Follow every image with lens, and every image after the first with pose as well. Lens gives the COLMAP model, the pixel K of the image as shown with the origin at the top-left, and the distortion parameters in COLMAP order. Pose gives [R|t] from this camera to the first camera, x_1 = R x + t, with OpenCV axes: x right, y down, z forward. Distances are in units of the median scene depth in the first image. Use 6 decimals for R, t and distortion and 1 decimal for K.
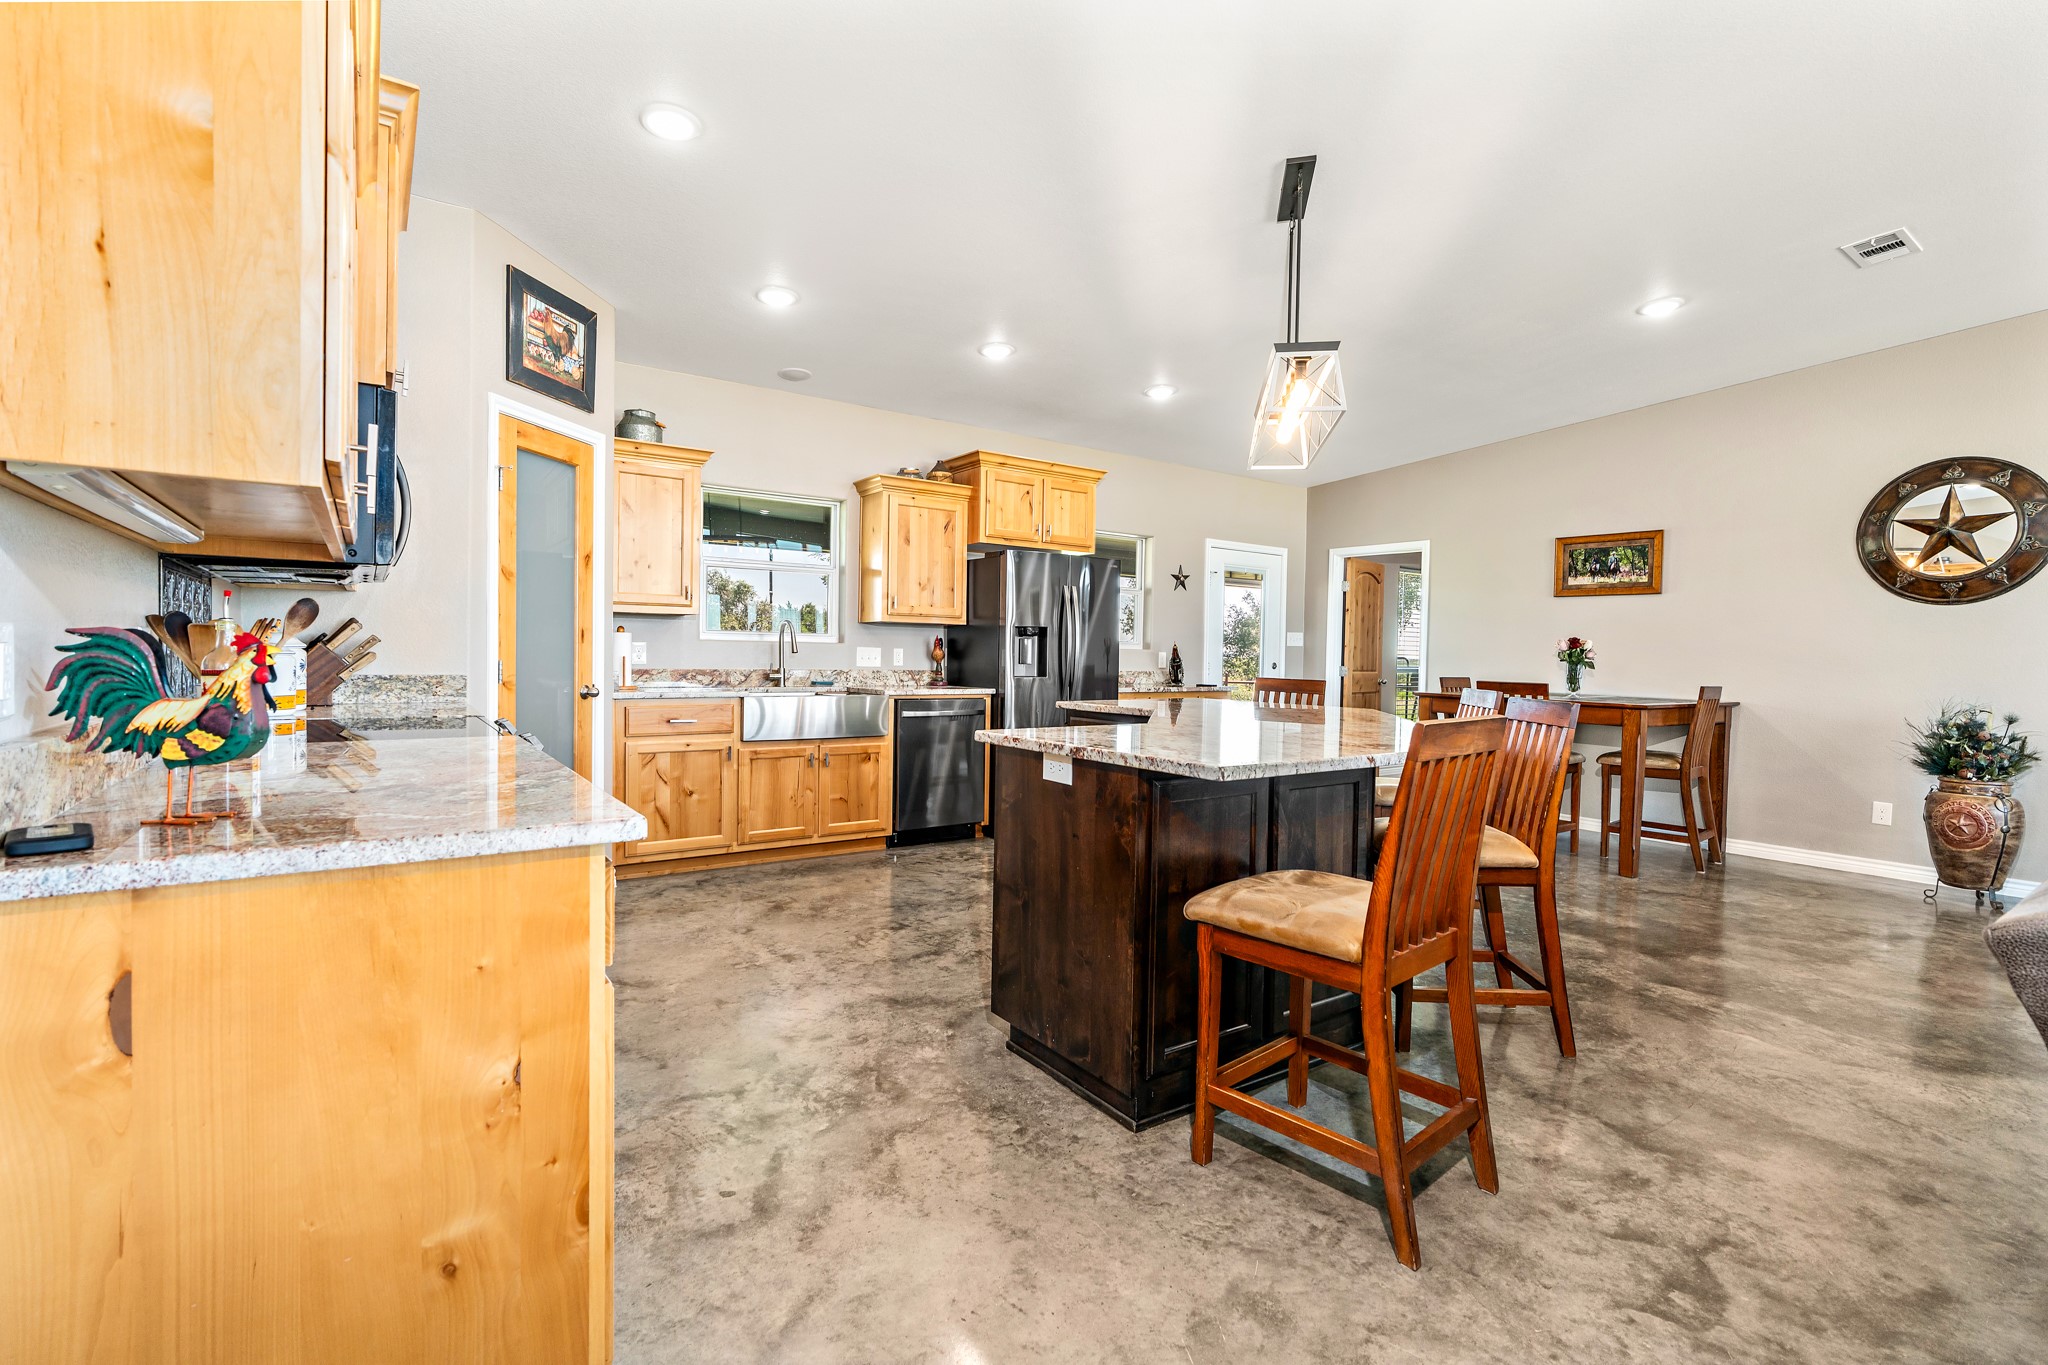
lens RADIAL K [[934.7, 0, 1030.6], [0, 934.7, 682.0], [0, 0, 1]] dist [0.002432, 0.000722]
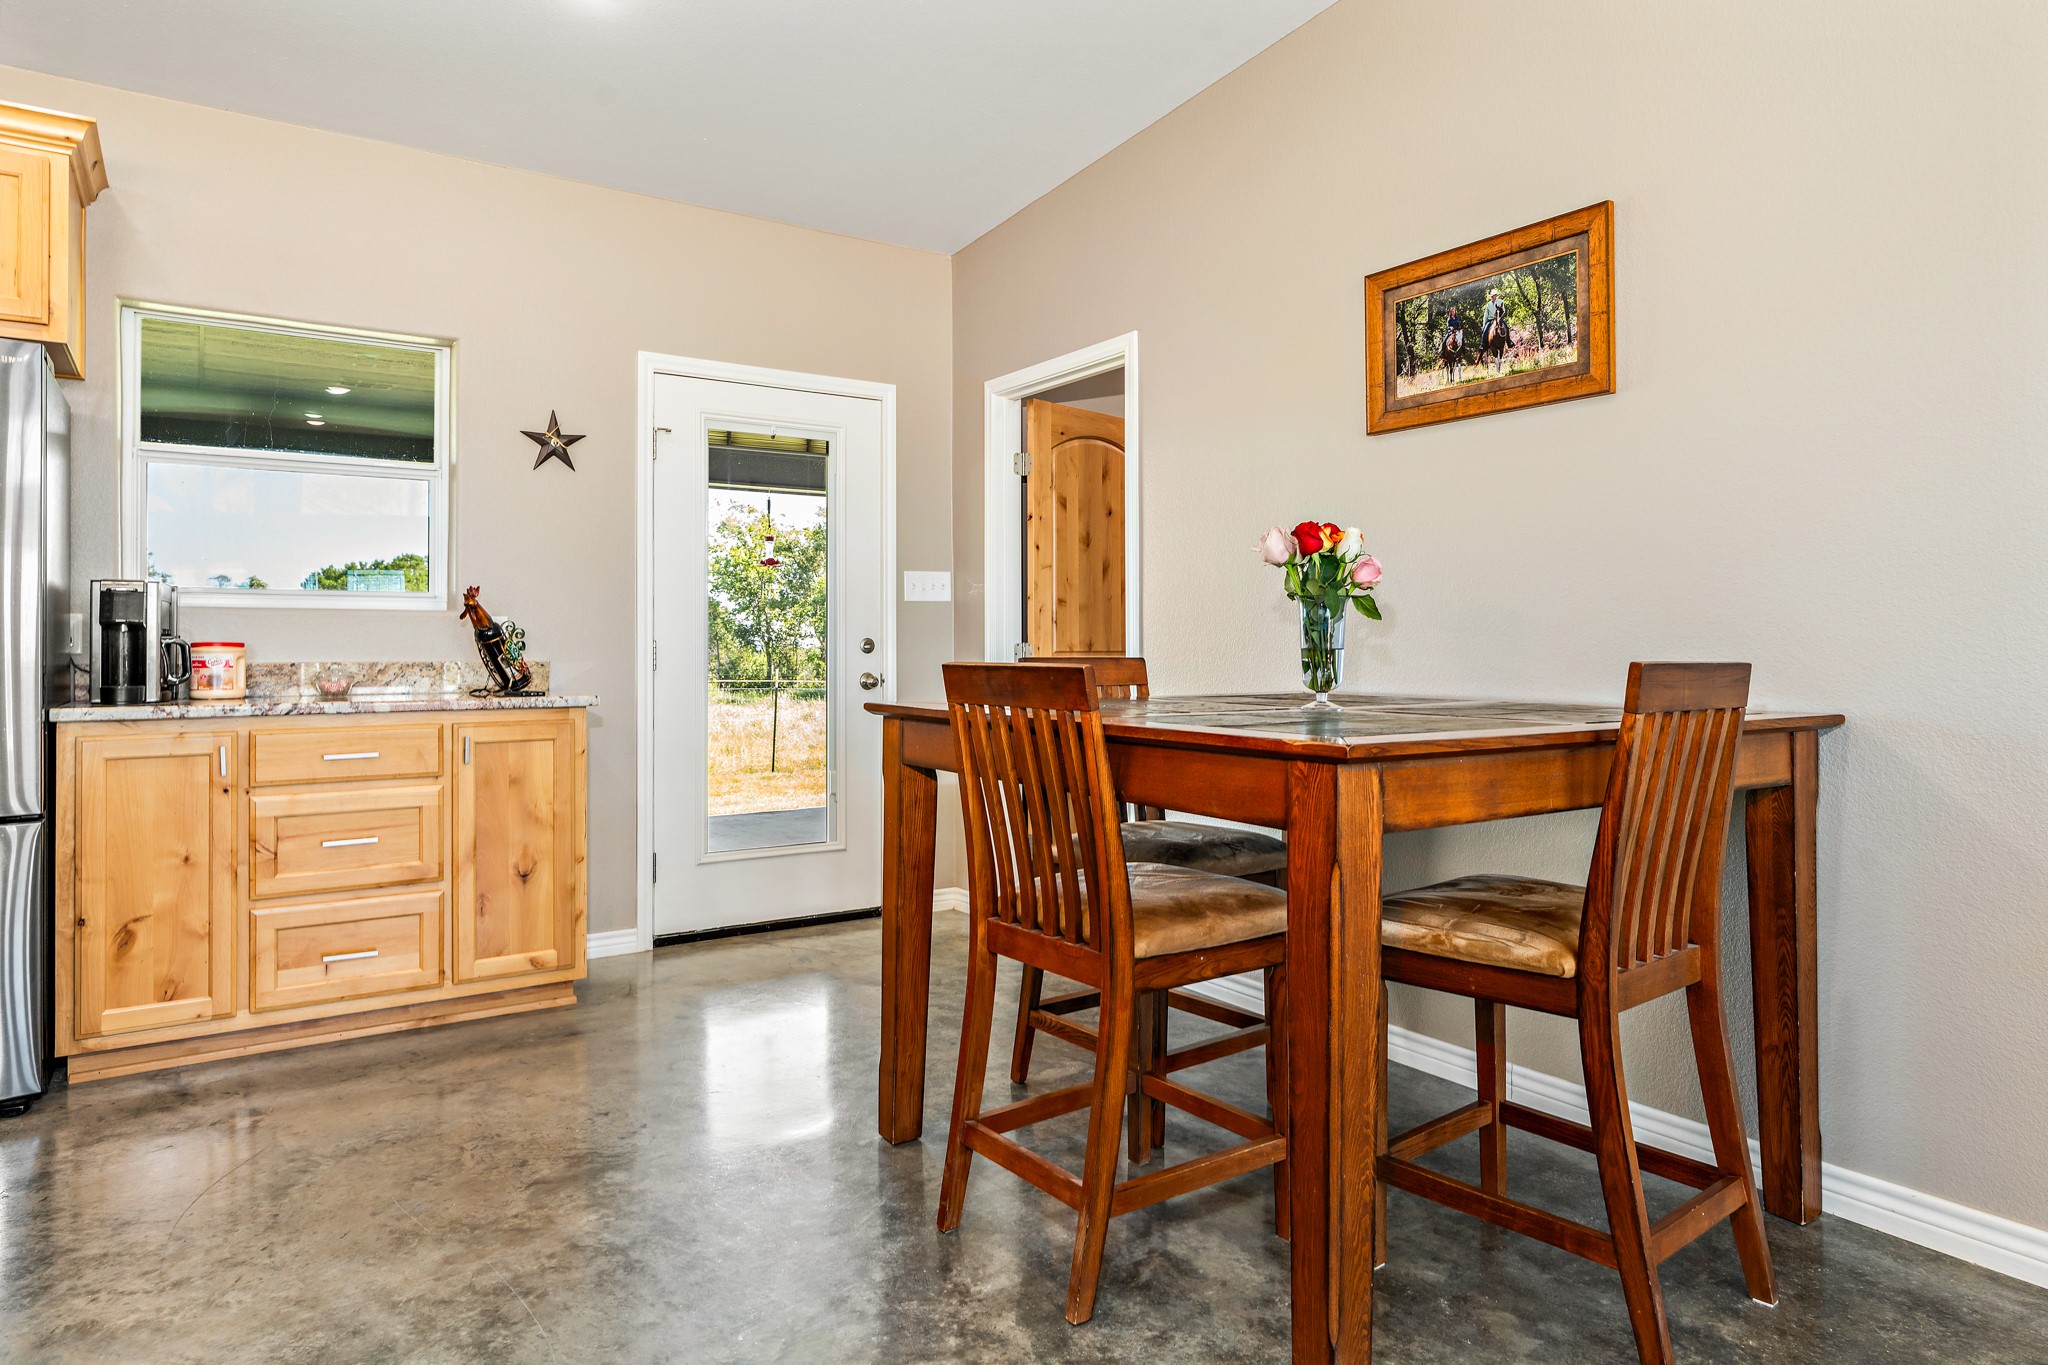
lens RADIAL K [[1222.8, 0, 1007.7], [0, 1222.8, 639.4], [0, 0, 1]] dist [-0.002230, -0.000079]
pose [[0.998712, -0.022032, -0.045695, 0.509144], [0.020232, 0.999015, -0.039482, 0.006729], [0.046520, 0.038506, 0.998175, 0.597749]]
